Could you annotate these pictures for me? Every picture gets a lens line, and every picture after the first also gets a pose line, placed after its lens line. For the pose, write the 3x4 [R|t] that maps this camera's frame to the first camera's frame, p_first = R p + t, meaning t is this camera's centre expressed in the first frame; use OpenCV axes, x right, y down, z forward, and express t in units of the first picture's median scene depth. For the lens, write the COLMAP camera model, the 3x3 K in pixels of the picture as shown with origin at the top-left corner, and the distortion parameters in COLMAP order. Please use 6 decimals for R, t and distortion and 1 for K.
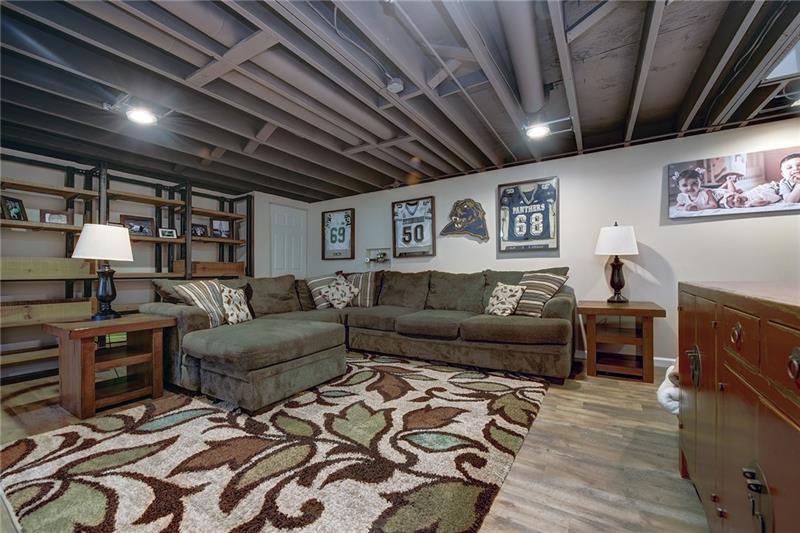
lens RADIAL K [[319.7, 0, 405.5], [0, 319.7, 272.4], [0, 0, 1]] dist [-0.005831, -0.000482]
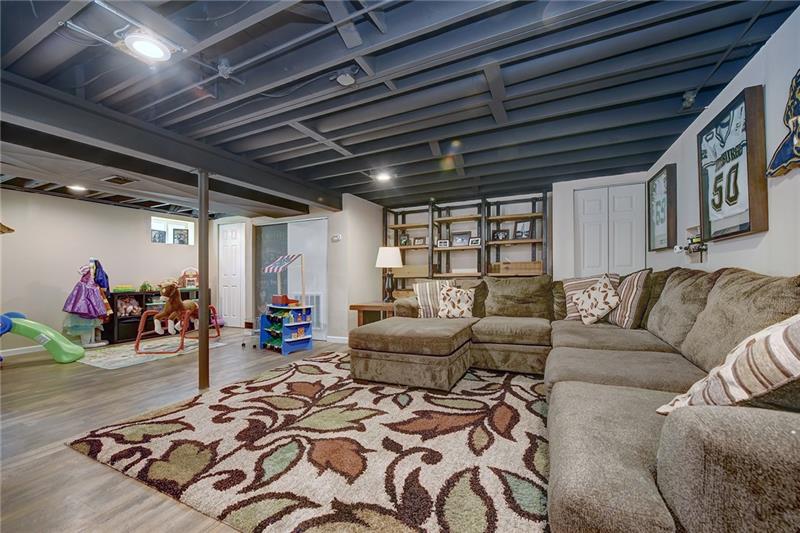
lens RADIAL K [[319.7, 0, 401.8], [0, 319.7, 269.5], [0, 0, 1]] dist [-0.005831, -0.000482]
pose [[0.117641, -0.006903, -0.993032, 0.924559], [0.018722, 0.999814, -0.004732, -0.021926], [0.992880, -0.018035, 0.117748, 1.068373]]
